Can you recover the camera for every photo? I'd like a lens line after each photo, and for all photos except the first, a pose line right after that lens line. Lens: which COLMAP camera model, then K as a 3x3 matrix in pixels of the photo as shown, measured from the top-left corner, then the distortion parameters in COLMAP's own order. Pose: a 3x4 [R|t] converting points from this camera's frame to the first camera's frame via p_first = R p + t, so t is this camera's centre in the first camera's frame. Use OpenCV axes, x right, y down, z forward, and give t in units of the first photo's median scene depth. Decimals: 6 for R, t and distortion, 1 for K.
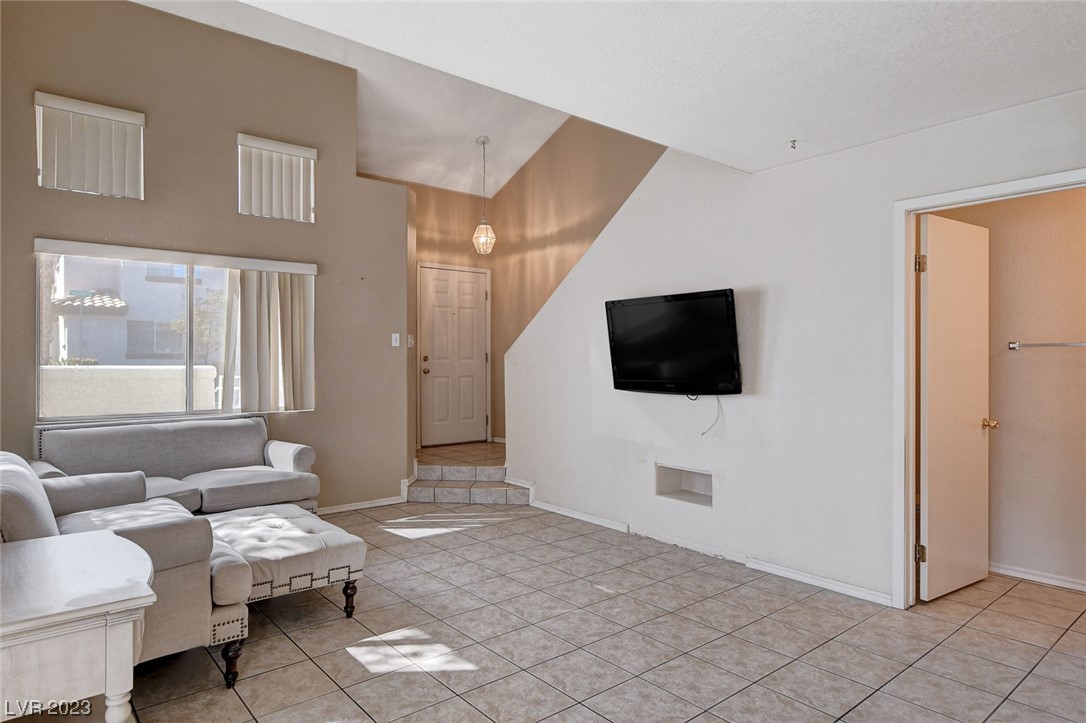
lens RADIAL K [[639.2, 0, 542.6], [0, 639.2, 353.8], [0, 0, 1]] dist [0.007203, -0.000545]
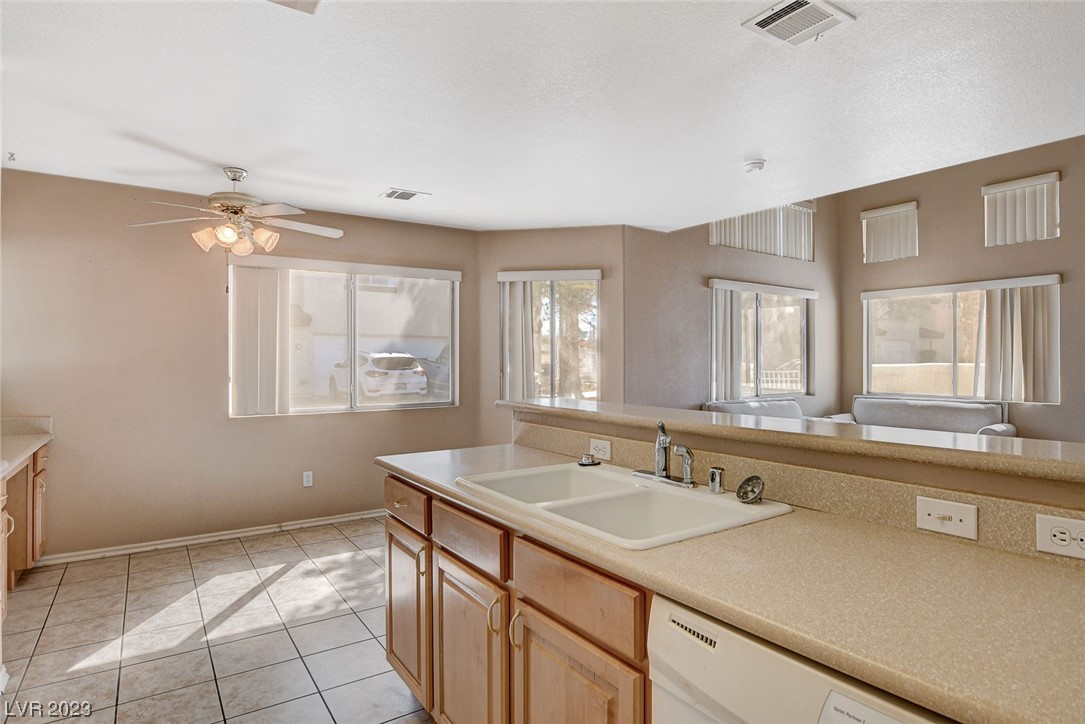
lens RADIAL K [[638.7, 0, 537.8], [0, 638.7, 358.6], [0, 0, 1]] dist [0.007203, -0.000545]
pose [[-0.089501, -0.005059, -0.995974, 0.967953], [0.010012, 0.999932, -0.005979, 0.006823], [0.995936, -0.010507, -0.089444, 0.217464]]
